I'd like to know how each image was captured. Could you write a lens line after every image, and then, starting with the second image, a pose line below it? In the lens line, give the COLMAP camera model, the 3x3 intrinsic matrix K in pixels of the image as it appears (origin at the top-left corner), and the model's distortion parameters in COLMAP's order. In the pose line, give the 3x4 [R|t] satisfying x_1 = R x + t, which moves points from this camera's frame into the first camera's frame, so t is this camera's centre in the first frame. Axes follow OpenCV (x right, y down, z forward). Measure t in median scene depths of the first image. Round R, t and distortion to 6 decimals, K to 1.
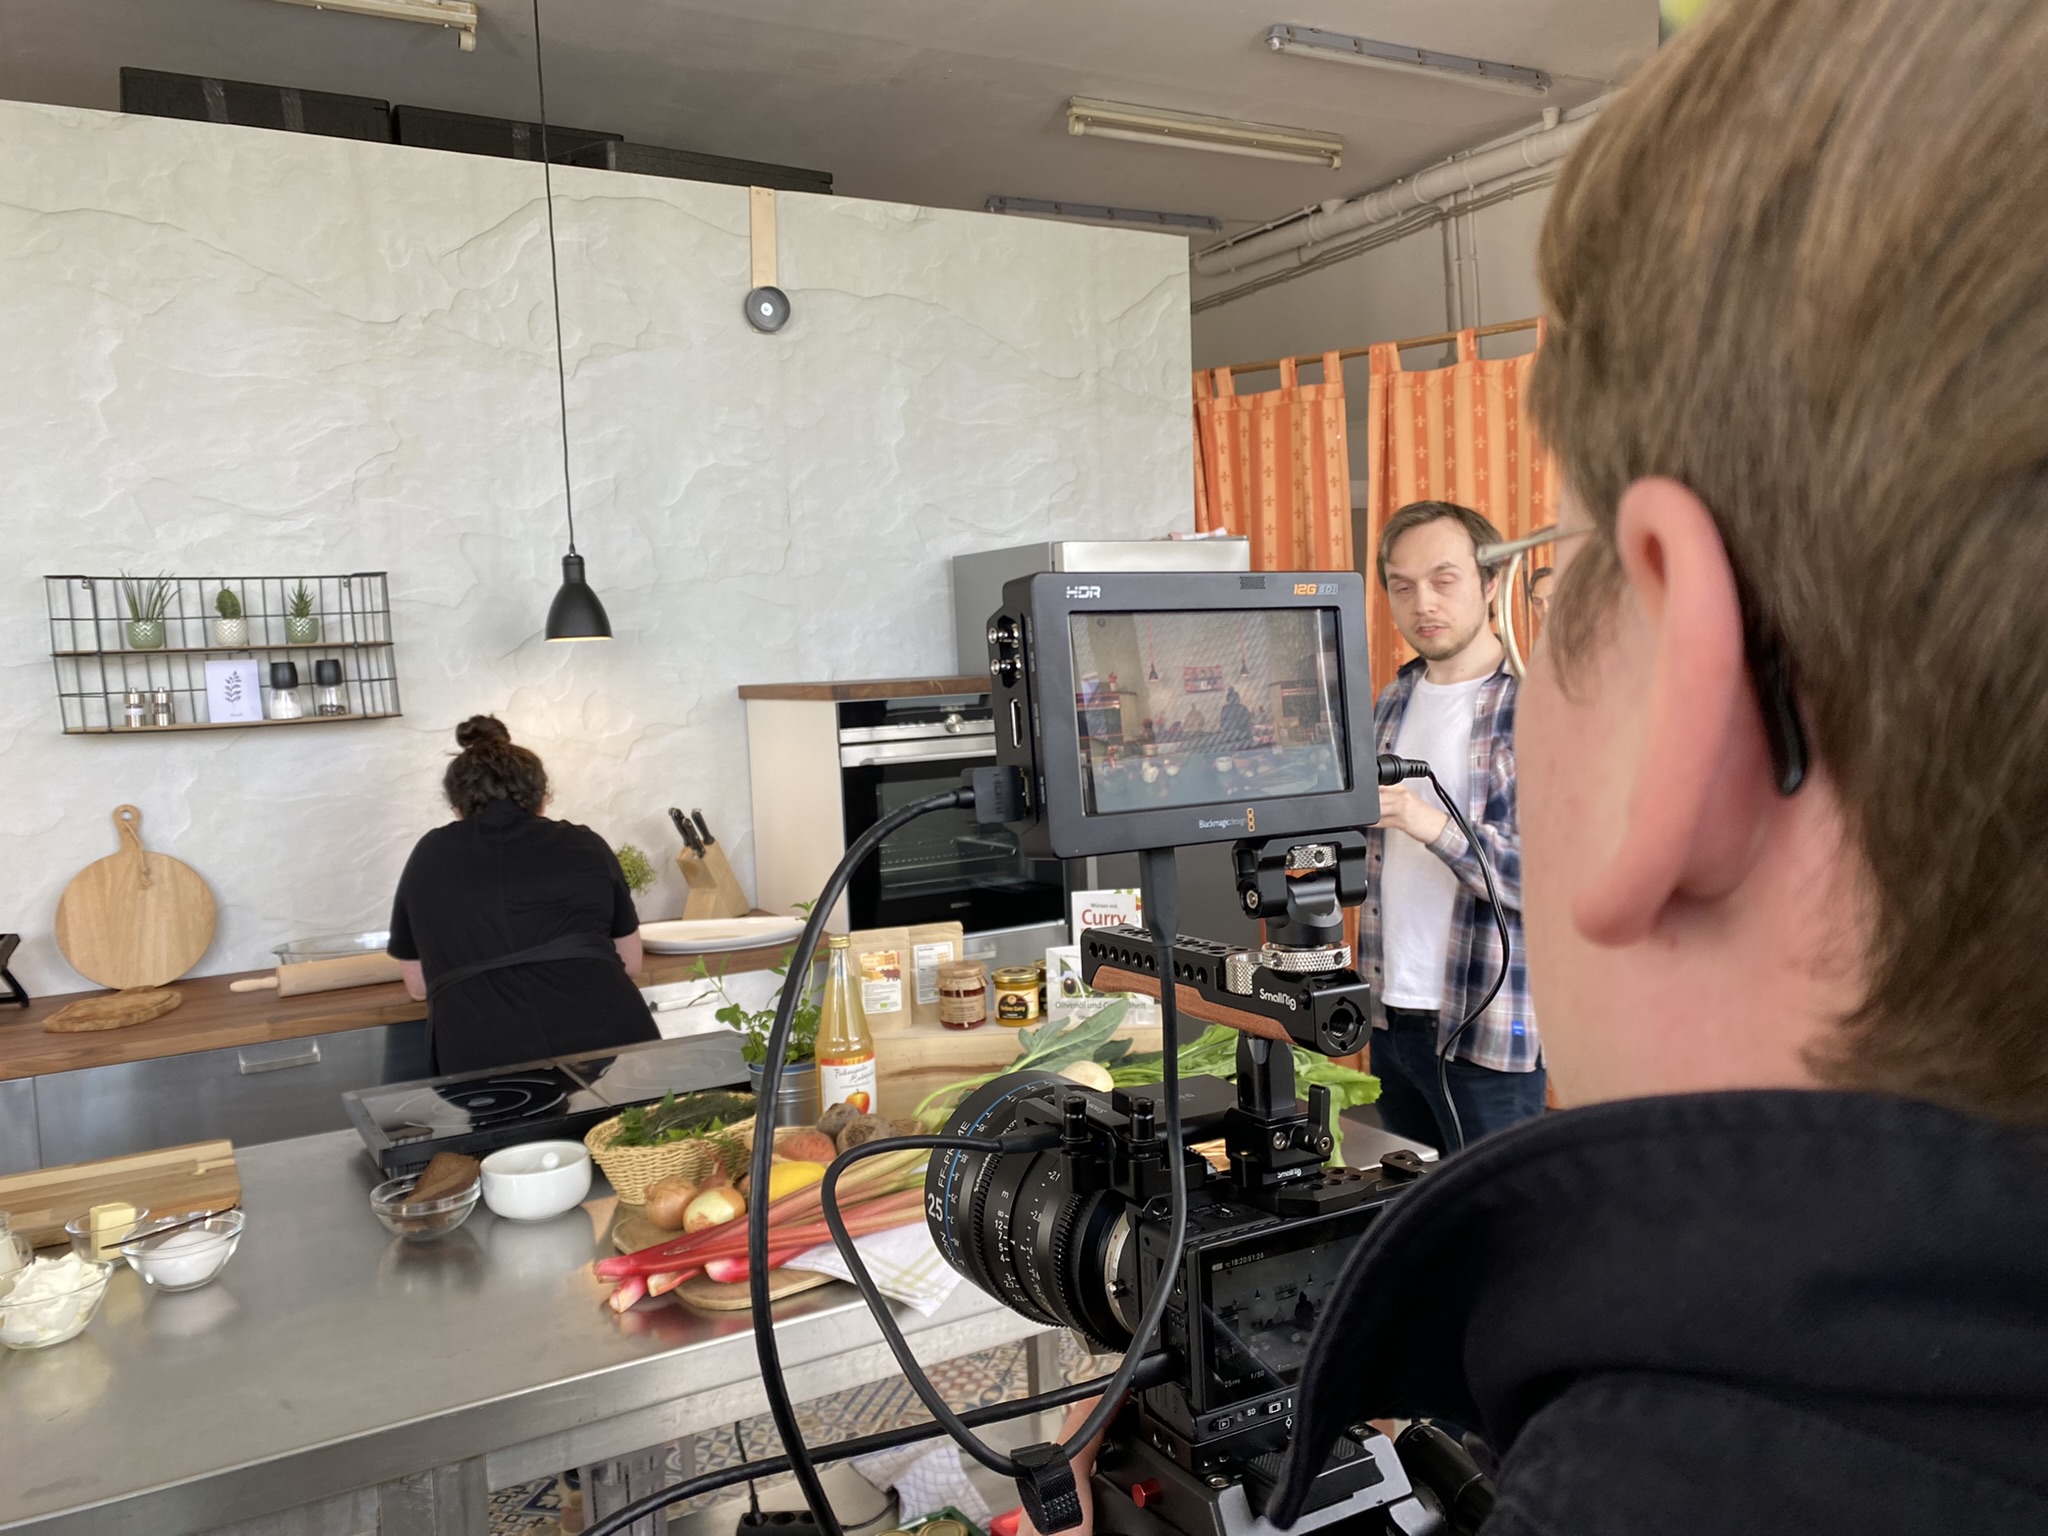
lens RADIAL K [[1547.4, 0, 1024.0], [0, 1547.4, 768.0], [0, 0, 1]] dist [0.004998, -0.001358]
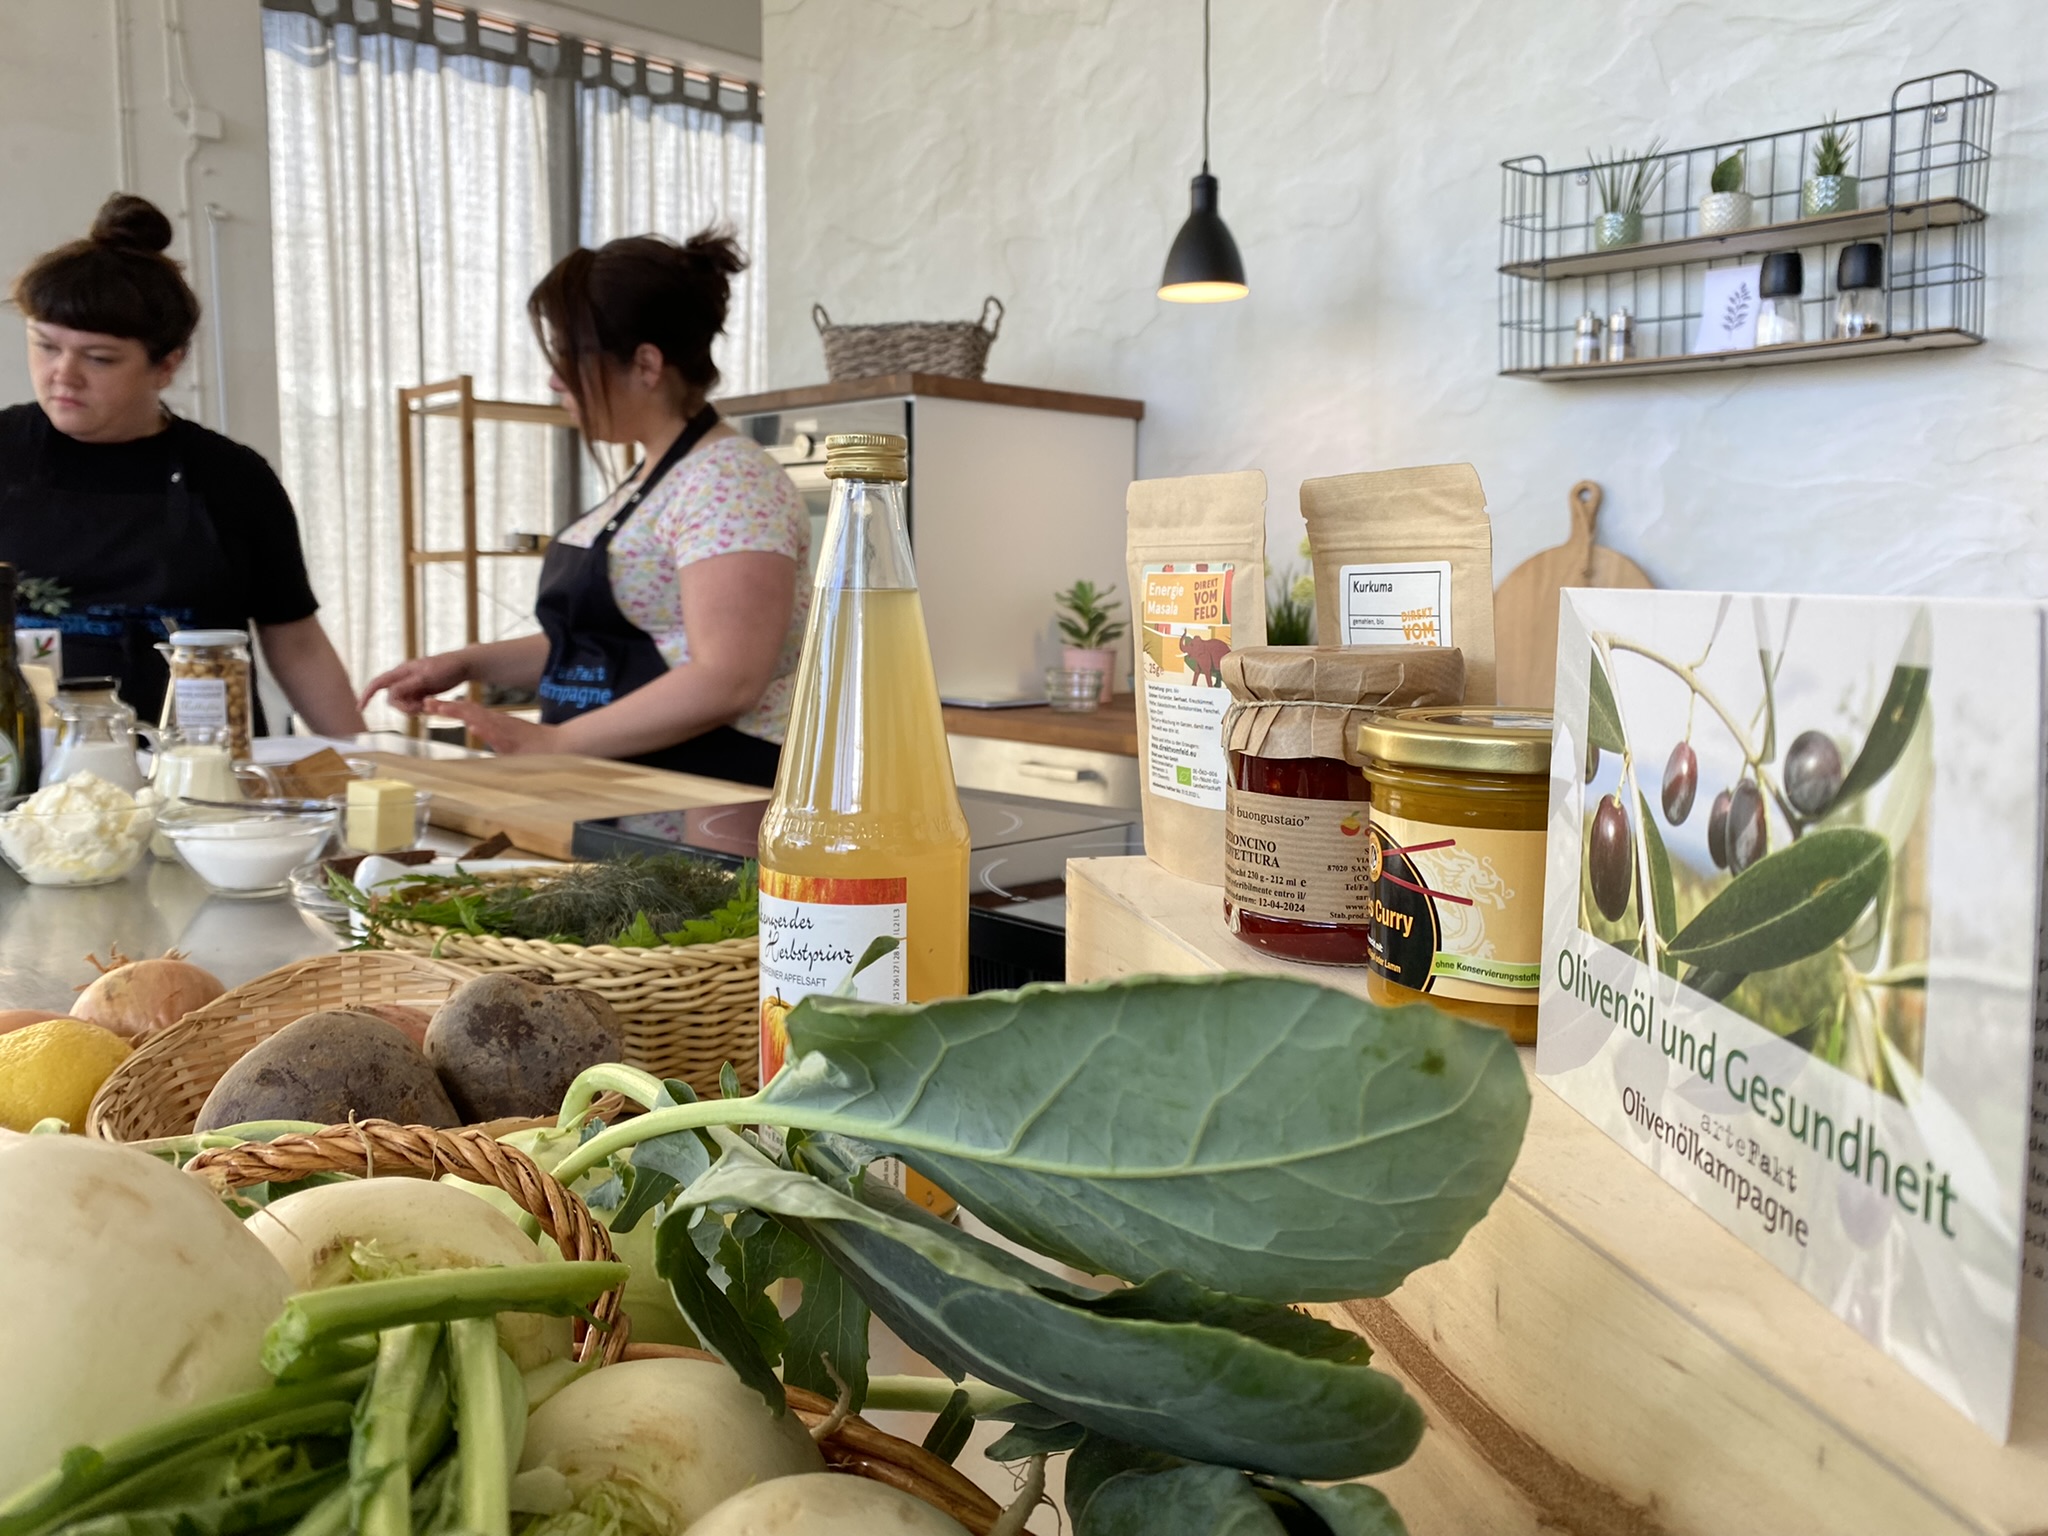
lens RADIAL K [[1579.7, 0, 1031.2], [0, 1579.7, 720.1], [0, 0, 1]] dist [0.007940, 0.001698]
pose [[0.237751, 0.138931, -0.961339, 0.092628], [-0.094287, 0.988345, 0.119516, 0.069322], [0.966739, 0.062226, 0.248080, 0.548119]]
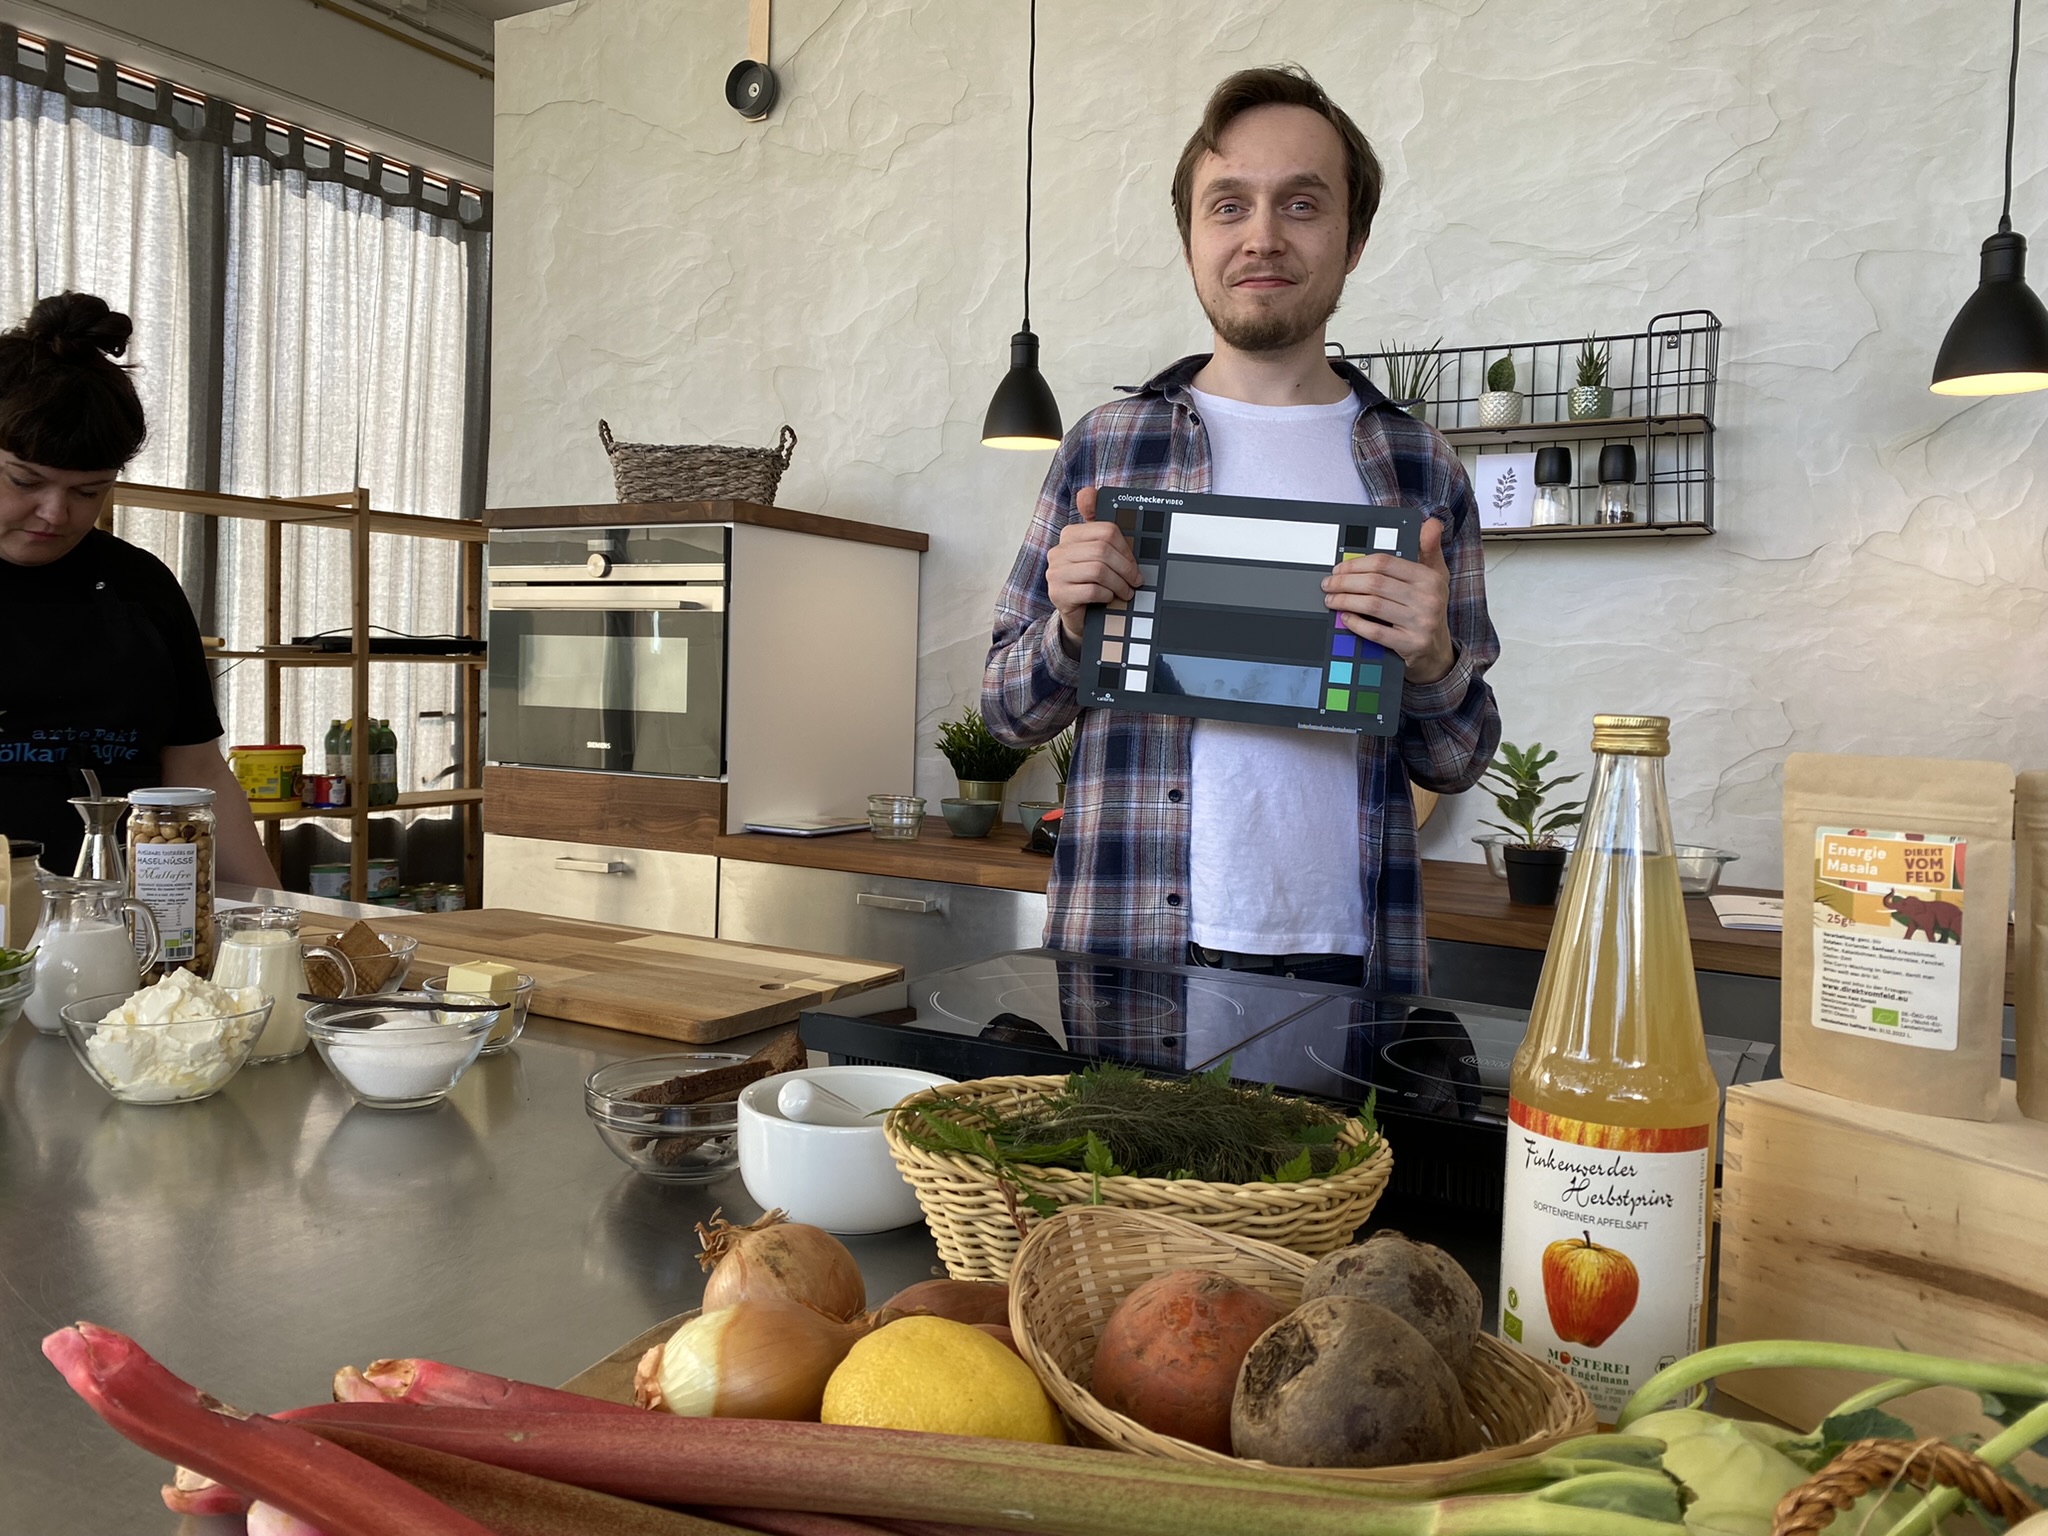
lens RADIAL K [[1549.3, 0, 1023.2], [0, 1549.3, 726.1], [0, 0, 1]] dist [0.038911, -0.033665]
pose [[0.485704, 0.089345, -0.869545, 0.049483], [-0.120987, 0.992060, 0.034353, 0.065206], [0.865710, 0.088518, 0.492657, 0.427015]]
